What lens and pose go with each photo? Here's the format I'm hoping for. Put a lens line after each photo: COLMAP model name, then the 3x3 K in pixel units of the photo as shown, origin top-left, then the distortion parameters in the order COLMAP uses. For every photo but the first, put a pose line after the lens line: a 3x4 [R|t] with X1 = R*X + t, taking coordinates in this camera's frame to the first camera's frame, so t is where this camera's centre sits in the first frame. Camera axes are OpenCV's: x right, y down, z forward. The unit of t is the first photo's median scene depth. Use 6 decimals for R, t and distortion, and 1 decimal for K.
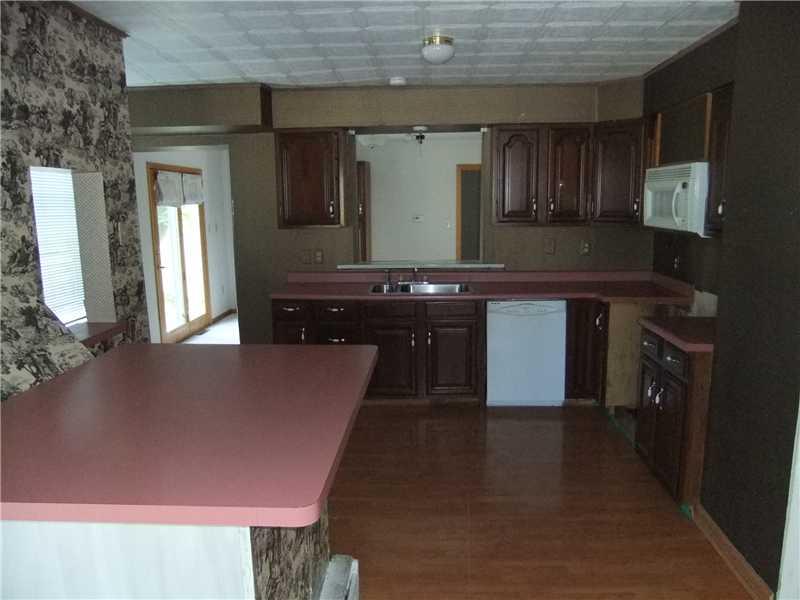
lens RADIAL K [[600.0, 0, 404.2], [0, 600.0, 305.4], [0, 0, 1]] dist [-0.065609, 0.025559]
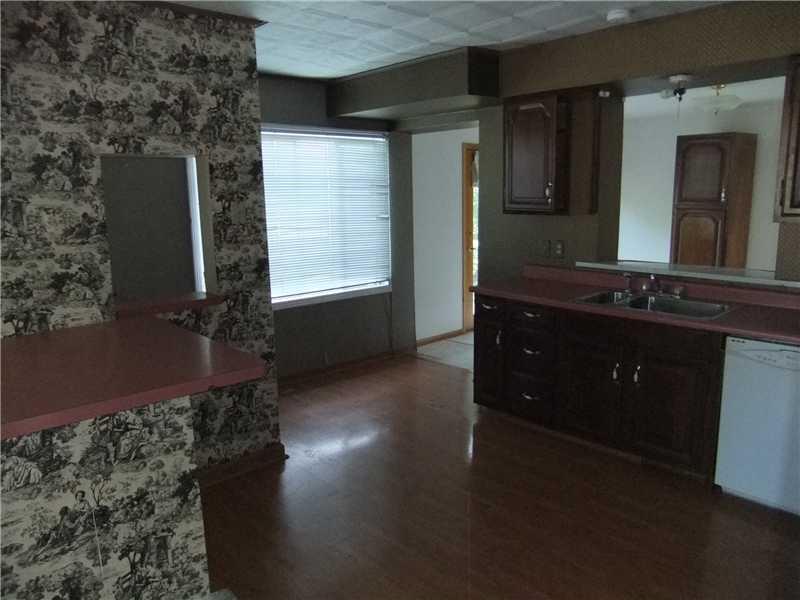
lens RADIAL K [[600.0, 0, 401.0], [0, 600.0, 300.1], [0, 0, 1]] dist [-0.065609, 0.025559]
pose [[0.708149, 0.130750, -0.693851, 0.567899], [-0.115192, 0.990932, 0.069166, -0.085872], [0.696603, 0.030947, 0.716789, 0.510660]]
